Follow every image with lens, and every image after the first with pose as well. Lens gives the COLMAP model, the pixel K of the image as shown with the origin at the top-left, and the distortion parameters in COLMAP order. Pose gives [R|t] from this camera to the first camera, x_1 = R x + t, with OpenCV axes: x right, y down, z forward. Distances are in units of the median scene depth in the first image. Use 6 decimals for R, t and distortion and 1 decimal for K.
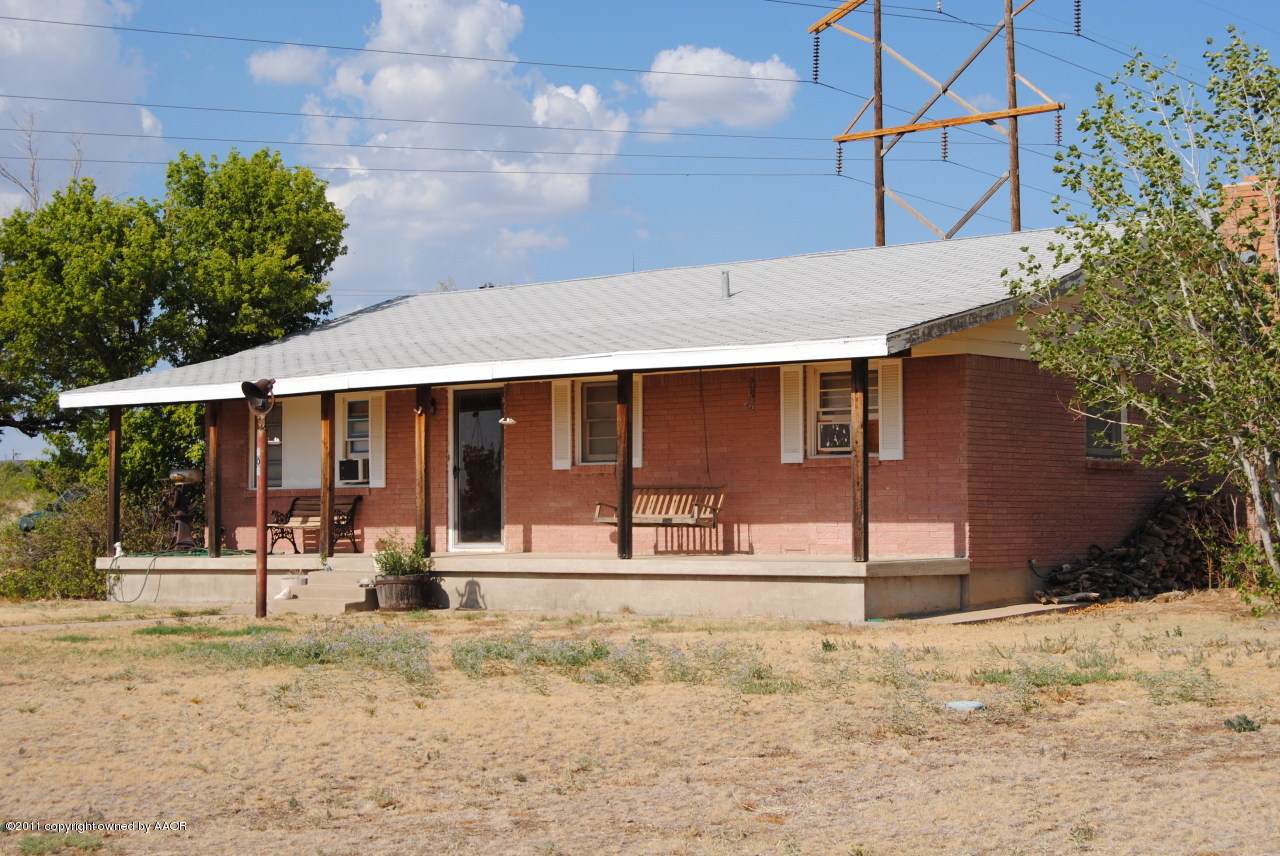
lens RADIAL K [[2349.6, 0, 640.0], [0, 2349.6, 428.0], [0, 0, 1]] dist [-0.034939, -0.048289]
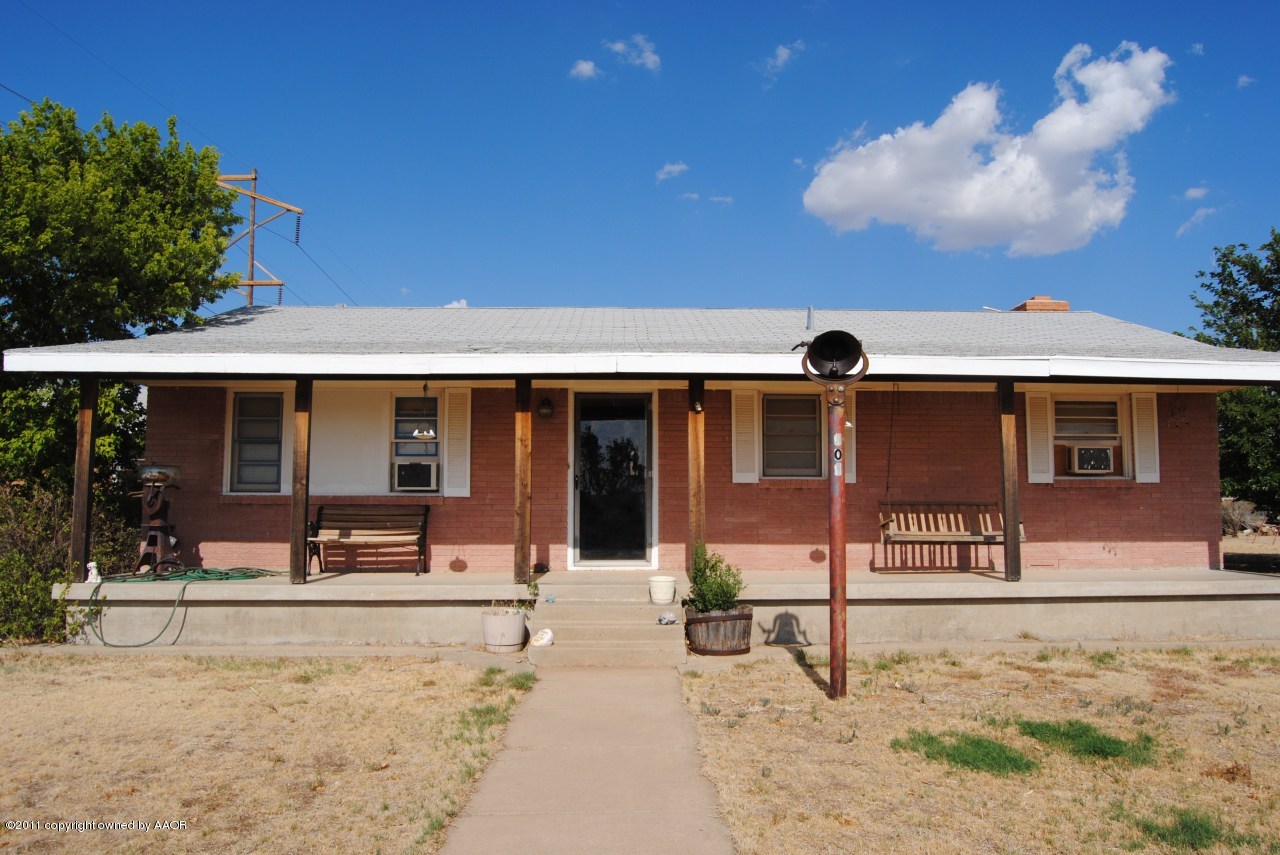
lens RADIAL K [[1027.6, 0, 640.0], [0, 1027.6, 427.5], [0, 0, 1]] dist [-0.037630, -0.068565]
pose [[0.723111, 0.071739, 0.686996, -0.353849], [-0.033875, 0.997078, -0.068464, 0.025428], [-0.689901, 0.026235, 0.723429, 0.730367]]
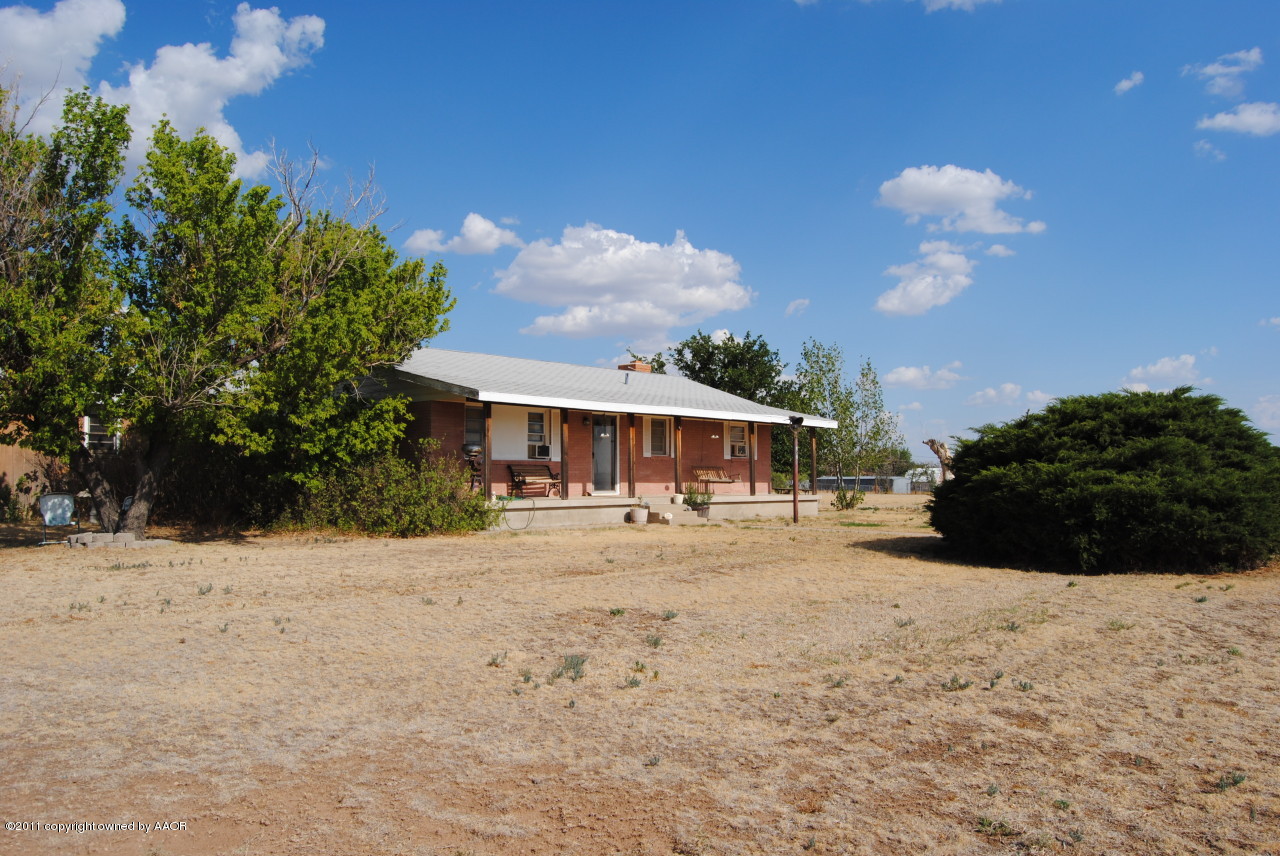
lens RADIAL K [[1027.6, 0, 640.0], [0, 1027.6, 428.0], [0, 0, 1]] dist [-0.037630, -0.068565]
pose [[0.023658, 0.062094, 0.997790, -1.011910], [-0.037637, 0.997417, -0.061178, 0.049827], [-0.999011, -0.036106, 0.025934, 0.988096]]
